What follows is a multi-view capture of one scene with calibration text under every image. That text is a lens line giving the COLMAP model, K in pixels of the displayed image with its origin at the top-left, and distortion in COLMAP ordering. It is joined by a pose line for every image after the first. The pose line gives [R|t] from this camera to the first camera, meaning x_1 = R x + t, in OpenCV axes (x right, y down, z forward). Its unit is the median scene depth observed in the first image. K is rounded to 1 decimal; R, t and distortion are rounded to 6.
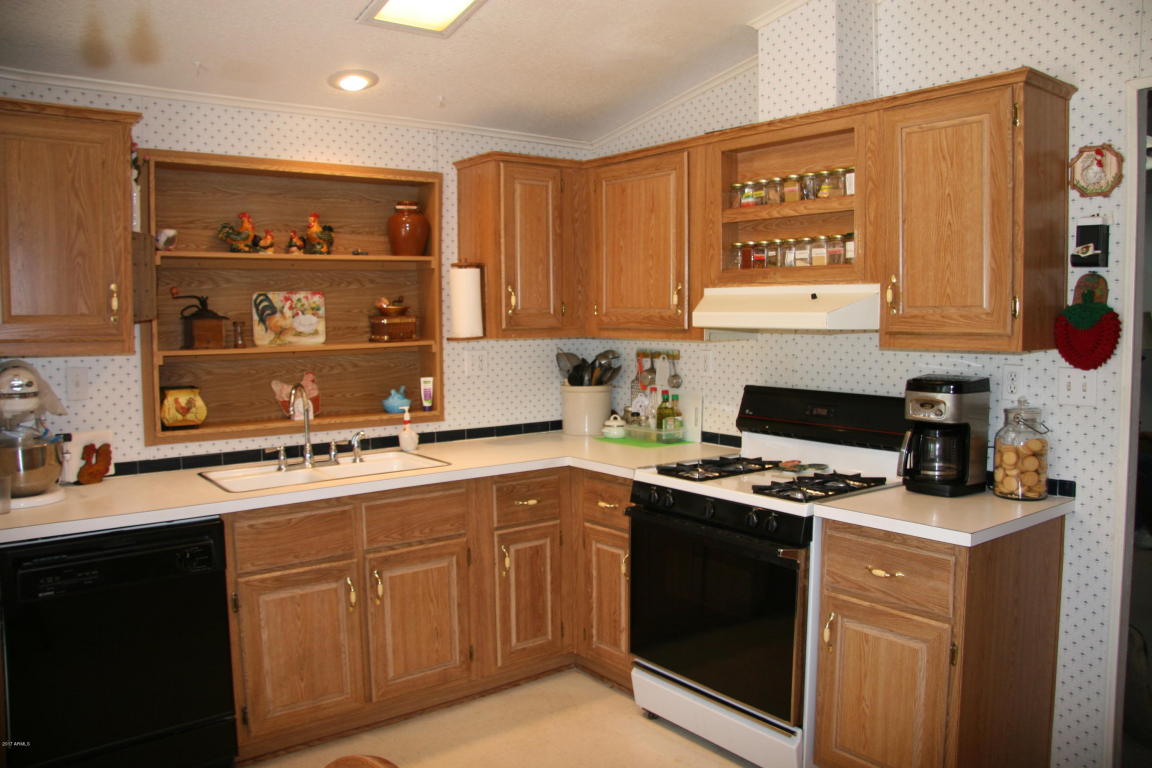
lens RADIAL K [[868.9, 0, 579.9], [0, 868.9, 371.4], [0, 0, 1]] dist [-0.176064, 0.116994]
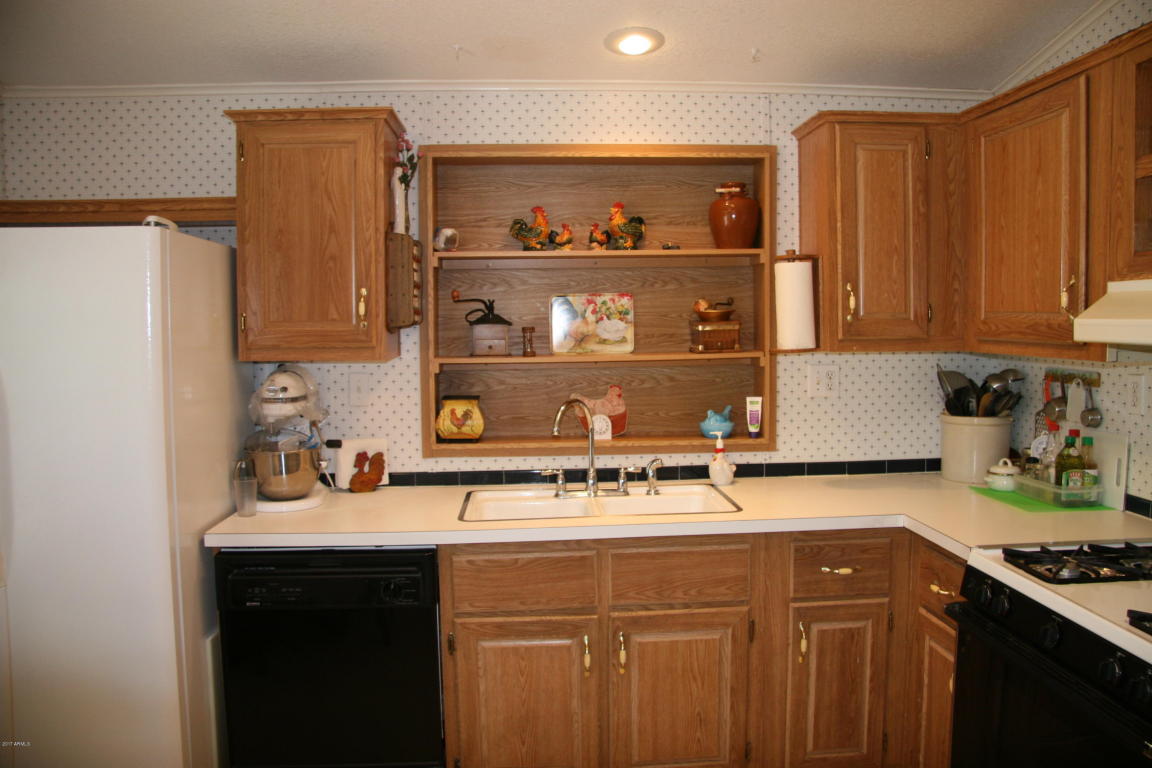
lens RADIAL K [[868.9, 0, 579.9], [0, 868.9, 371.4], [0, 0, 1]] dist [-0.176064, 0.116994]
pose [[0.829335, 0.030967, -0.557893, 0.156593], [-0.032406, 0.999448, 0.007303, -0.019649], [0.557811, 0.012022, 0.829881, 0.254833]]
